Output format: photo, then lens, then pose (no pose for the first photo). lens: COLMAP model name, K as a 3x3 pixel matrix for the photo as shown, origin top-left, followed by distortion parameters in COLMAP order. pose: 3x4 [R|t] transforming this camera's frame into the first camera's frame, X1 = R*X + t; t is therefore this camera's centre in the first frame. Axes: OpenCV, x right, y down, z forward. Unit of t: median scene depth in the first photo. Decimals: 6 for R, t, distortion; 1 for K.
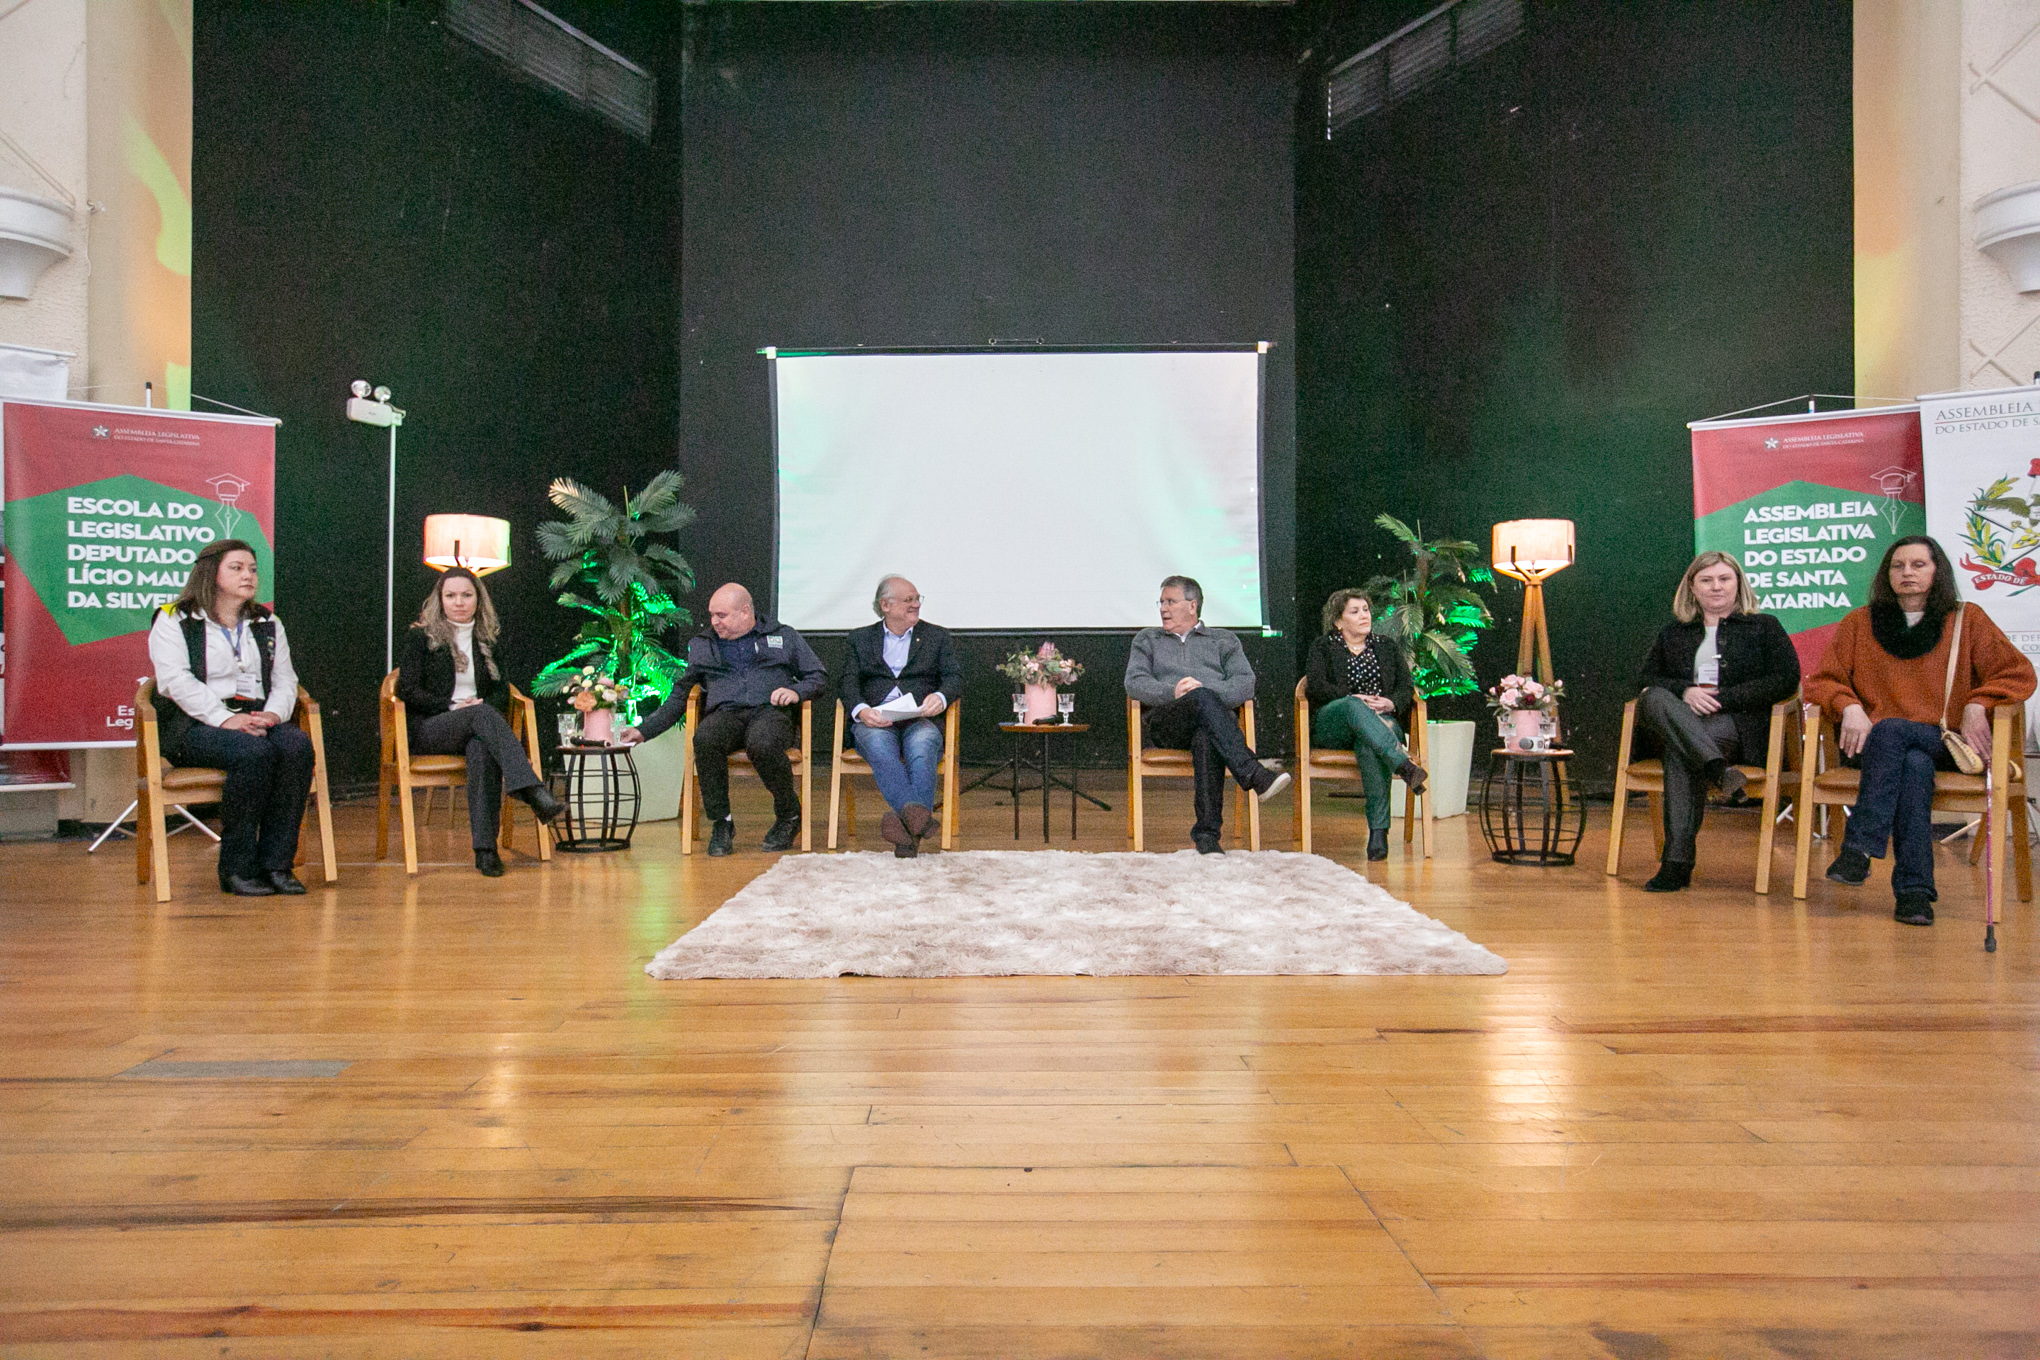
lens RADIAL K [[1234.2, 0, 1034.4], [0, 1234.2, 657.9], [0, 0, 1]] dist [0.004513, 0.009630]
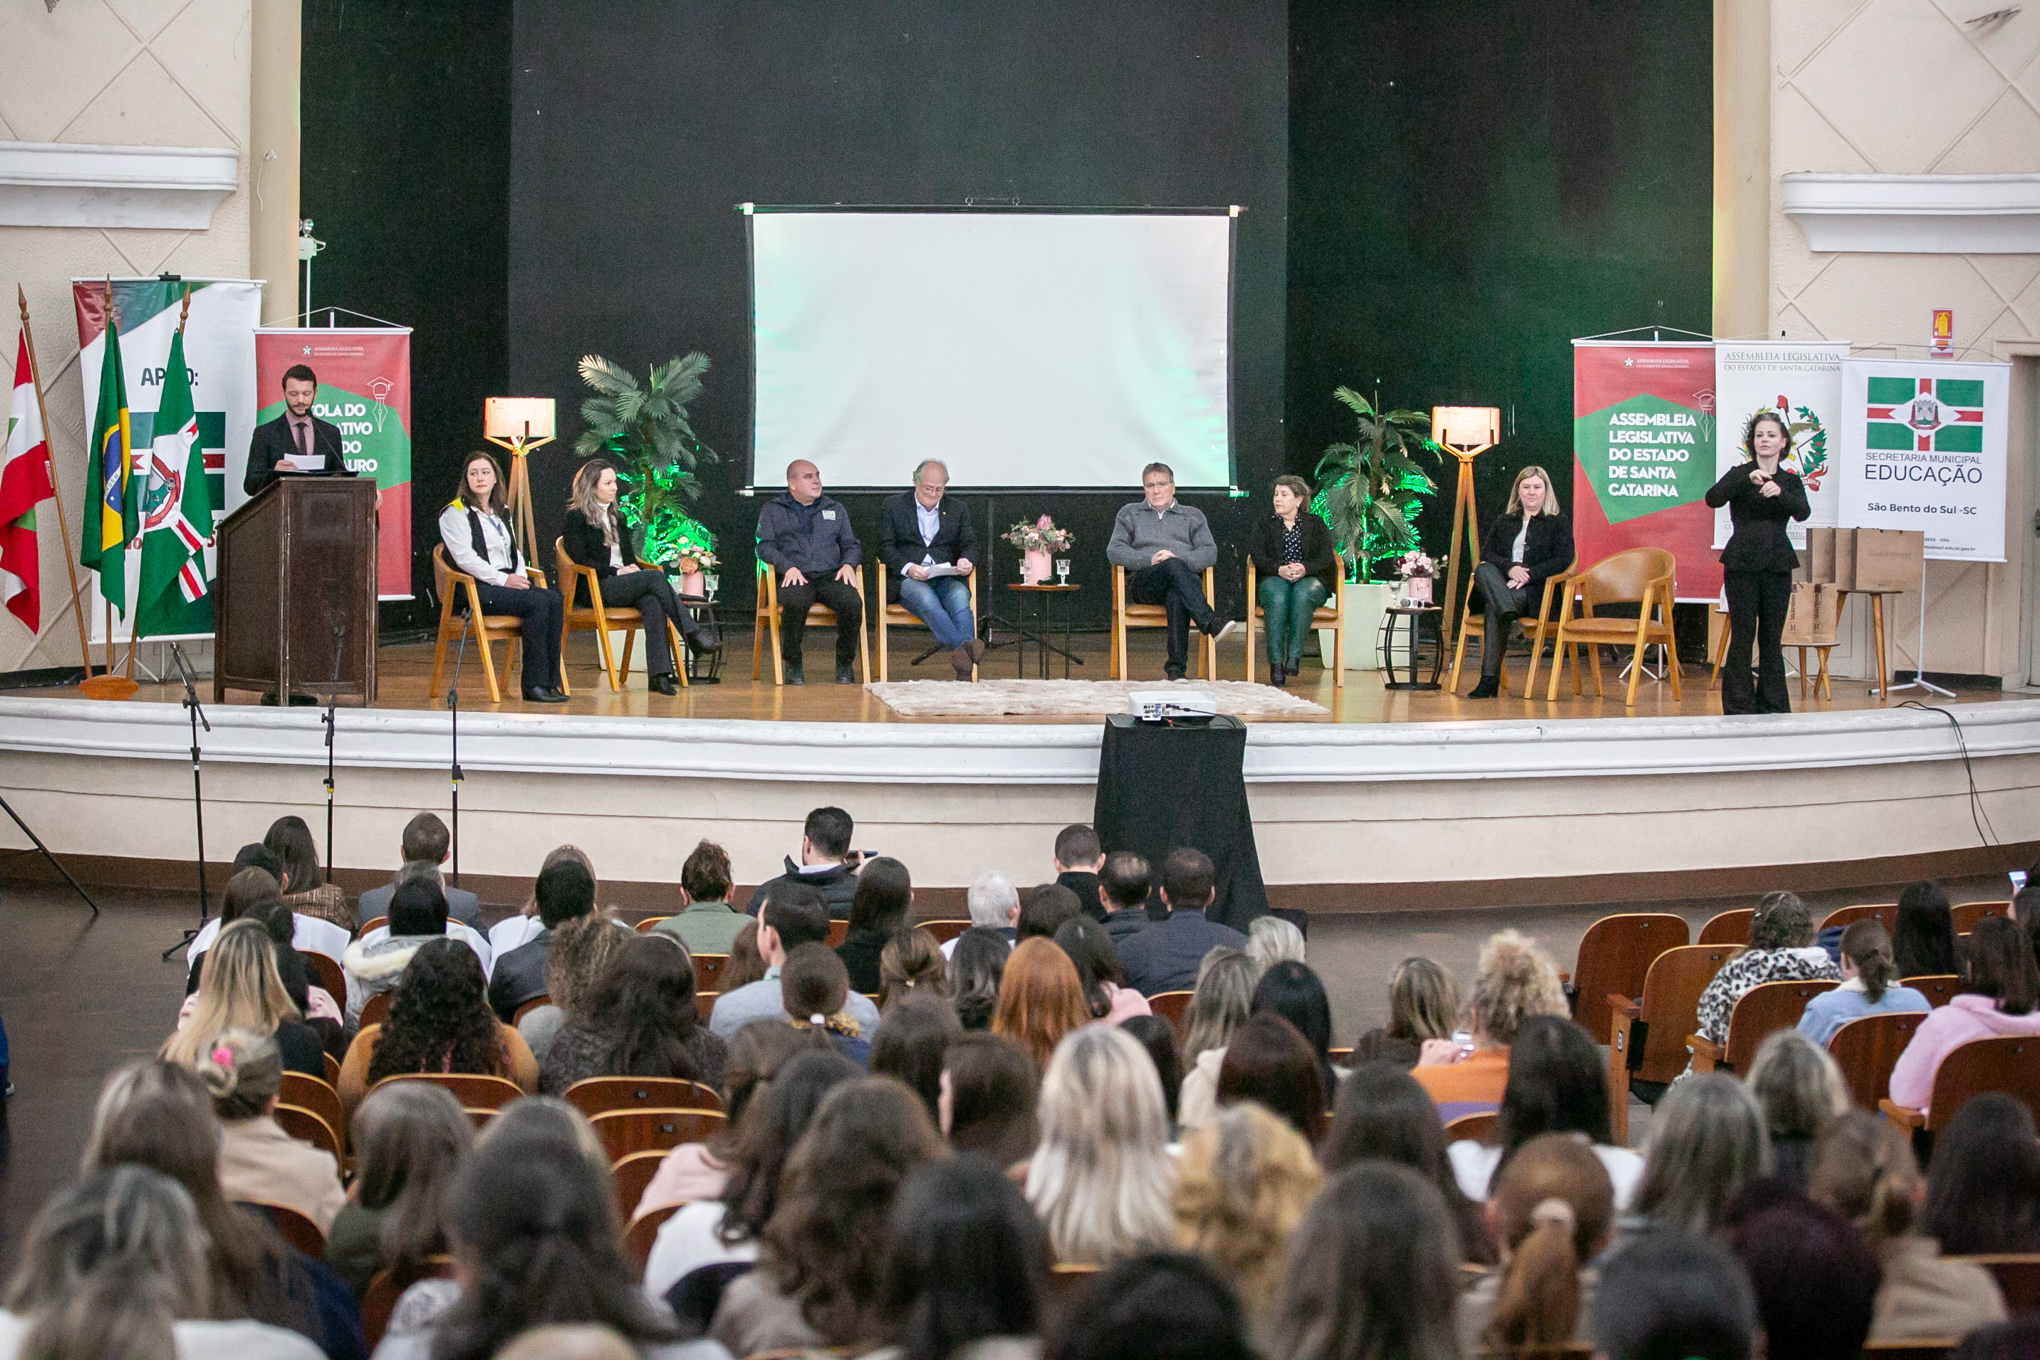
lens RADIAL K [[3966.4, 0, 1011.3], [0, 3966.4, 680.9], [0, 0, 1]] dist [-0.337097, 0.000000]
pose [[0.994573, 0.002683, 0.104007, -0.428356], [-0.011984, 0.995968, 0.088907, -0.197551], [-0.103349, -0.089671, 0.990595, -2.860140]]
